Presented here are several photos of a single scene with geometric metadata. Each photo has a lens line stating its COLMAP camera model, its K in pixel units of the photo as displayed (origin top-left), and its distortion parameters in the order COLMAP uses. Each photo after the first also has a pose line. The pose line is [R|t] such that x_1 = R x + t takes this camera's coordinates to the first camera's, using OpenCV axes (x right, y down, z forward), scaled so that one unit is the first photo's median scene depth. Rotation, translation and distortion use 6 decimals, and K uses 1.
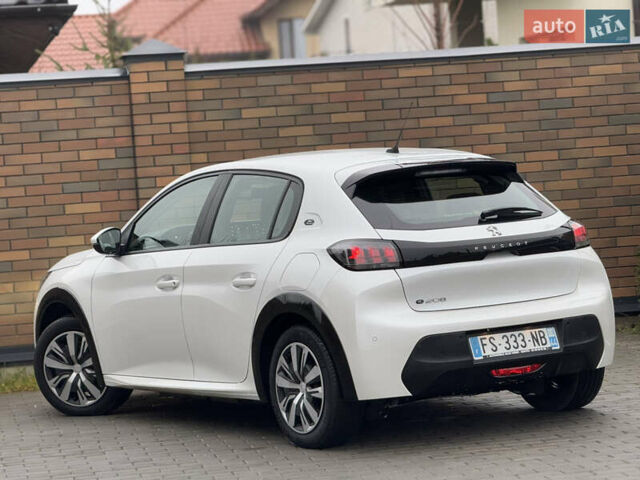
lens RADIAL K [[2205.5, 0, 320.0], [0, 2205.5, 240.0], [0, 0, 1]] dist [0.149047, 0.332595]
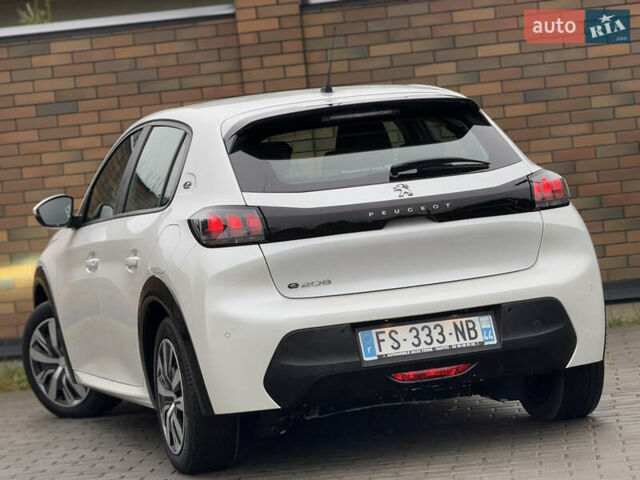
lens RADIAL K [[2205.5, 0, 320.0], [0, 2205.5, 240.0], [0, 0, 1]] dist [0.149047, 0.332595]
pose [[0.961698, -0.020370, -0.273352, 0.256894], [0.026667, 0.999457, 0.019342, -0.002450], [0.272810, -0.025891, 0.961720, 0.257917]]
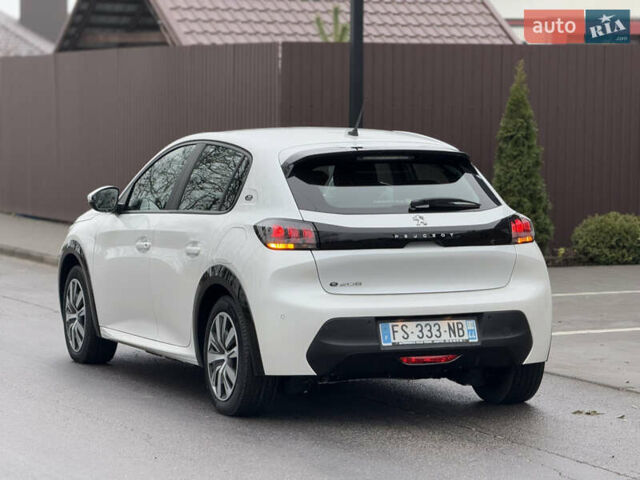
lens RADIAL K [[2205.5, 0, 320.0], [0, 2205.5, 240.0], [0, 0, 1]] dist [0.149047, 0.332595]
pose [[0.982570, 0.079872, -0.167857, 0.202914], [-0.075720, 0.996647, 0.031006, -0.022961], [0.169771, -0.017756, 0.985324, -0.006147]]
